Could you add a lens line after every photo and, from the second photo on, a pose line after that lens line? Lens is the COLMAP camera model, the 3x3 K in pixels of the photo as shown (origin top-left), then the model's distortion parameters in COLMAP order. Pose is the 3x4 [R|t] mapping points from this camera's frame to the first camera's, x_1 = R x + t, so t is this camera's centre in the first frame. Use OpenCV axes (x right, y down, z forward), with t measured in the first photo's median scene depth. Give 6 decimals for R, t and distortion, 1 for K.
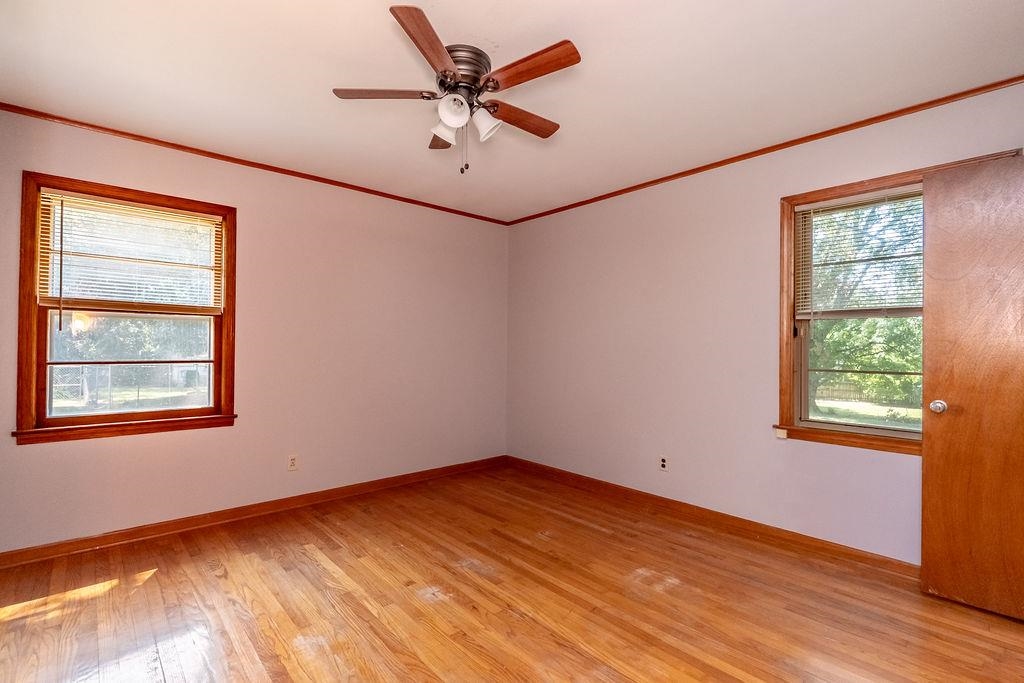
lens RADIAL K [[489.8, 0, 512.5], [0, 489.8, 347.4], [0, 0, 1]] dist [0.011818, -0.000072]
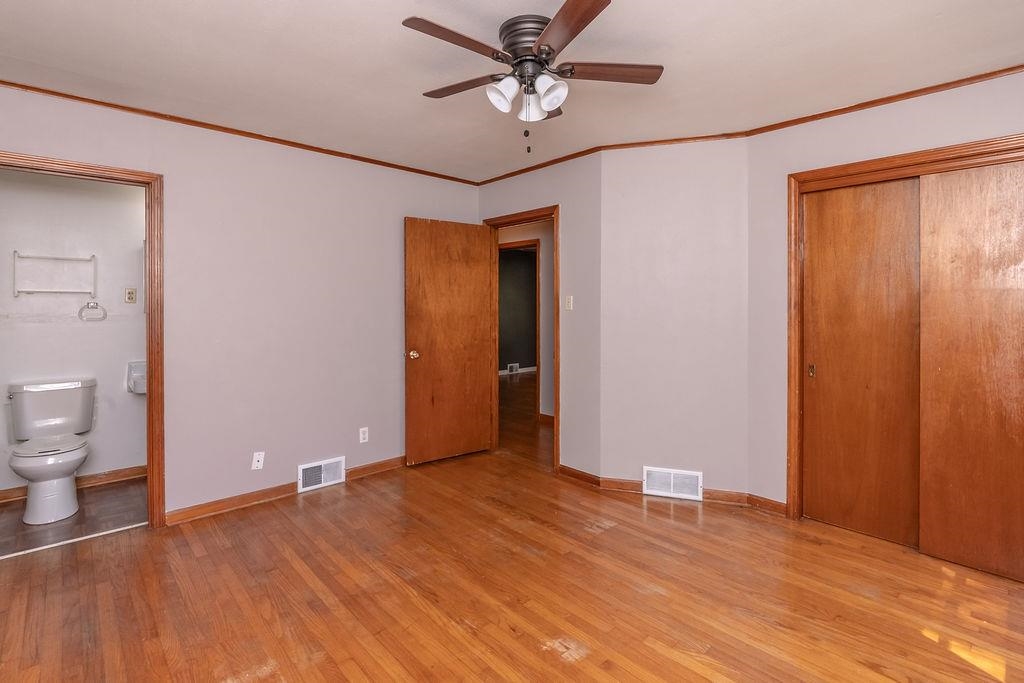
lens RADIAL K [[485.6, 0, 507.1], [0, 485.6, 310.9], [0, 0, 1]] dist [-0.002780, -0.001988]
pose [[-0.999971, -0.007537, 0.001046, -0.061819], [-0.007539, 0.999970, -0.001746, -0.047774], [-0.001033, -0.001754, -0.999998, 1.855486]]
